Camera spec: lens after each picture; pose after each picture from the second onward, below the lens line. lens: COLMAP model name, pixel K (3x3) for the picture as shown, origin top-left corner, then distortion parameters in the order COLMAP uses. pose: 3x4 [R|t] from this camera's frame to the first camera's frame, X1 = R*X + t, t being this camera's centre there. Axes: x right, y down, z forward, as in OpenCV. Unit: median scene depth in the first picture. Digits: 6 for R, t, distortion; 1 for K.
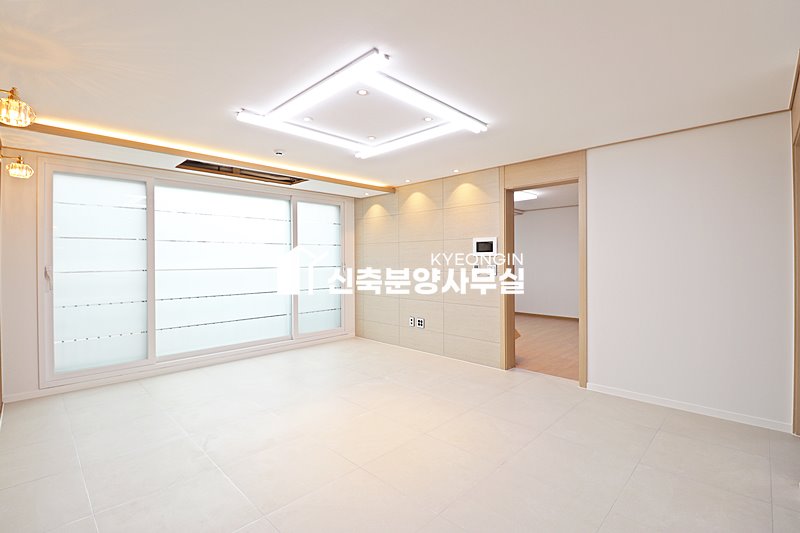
lens RADIAL K [[373.0, 0, 401.1], [0, 373.0, 260.0], [0, 0, 1]] dist [-0.016563, 0.000027]
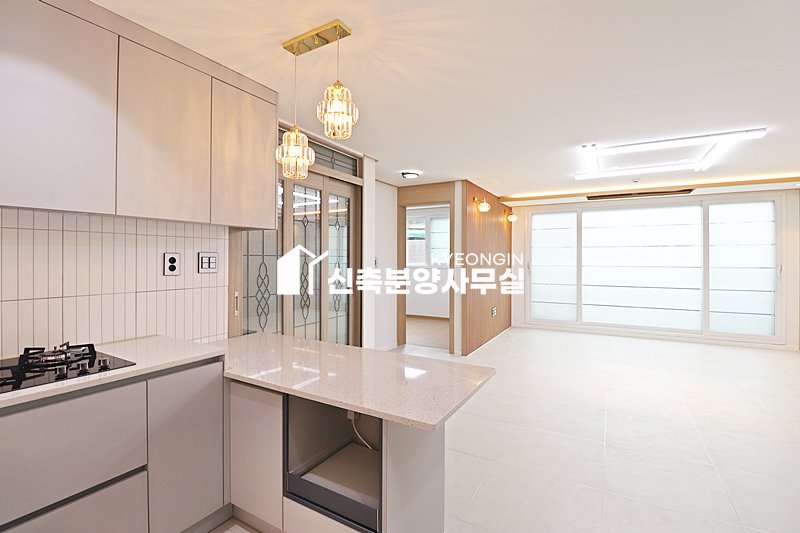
lens RADIAL K [[367.5, 0, 401.2], [0, 367.5, 260.2], [0, 0, 1]] dist [0.000527, -0.014767]
pose [[0.250574, 0.015584, -0.967972, 0.650616], [0.000482, 0.999868, 0.016222, -0.022760], [0.968097, -0.004531, 0.250534, -0.132367]]
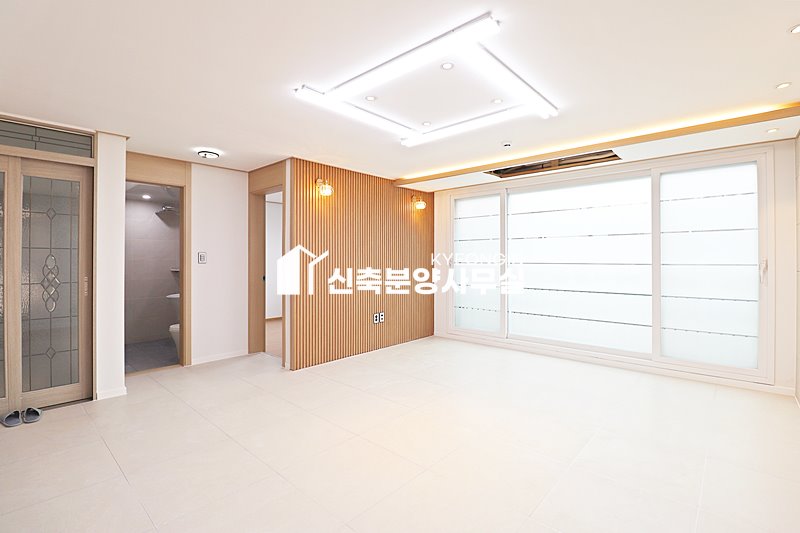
lens RADIAL K [[373.0, 0, 401.1], [0, 373.0, 260.0], [0, 0, 1]] dist [-0.016563, 0.000027]
pose [[0.033349, 0.012478, -0.999366, 0.558903], [0.004278, 0.999911, 0.012628, -0.000058], [0.999435, -0.004696, 0.033293, 0.604511]]
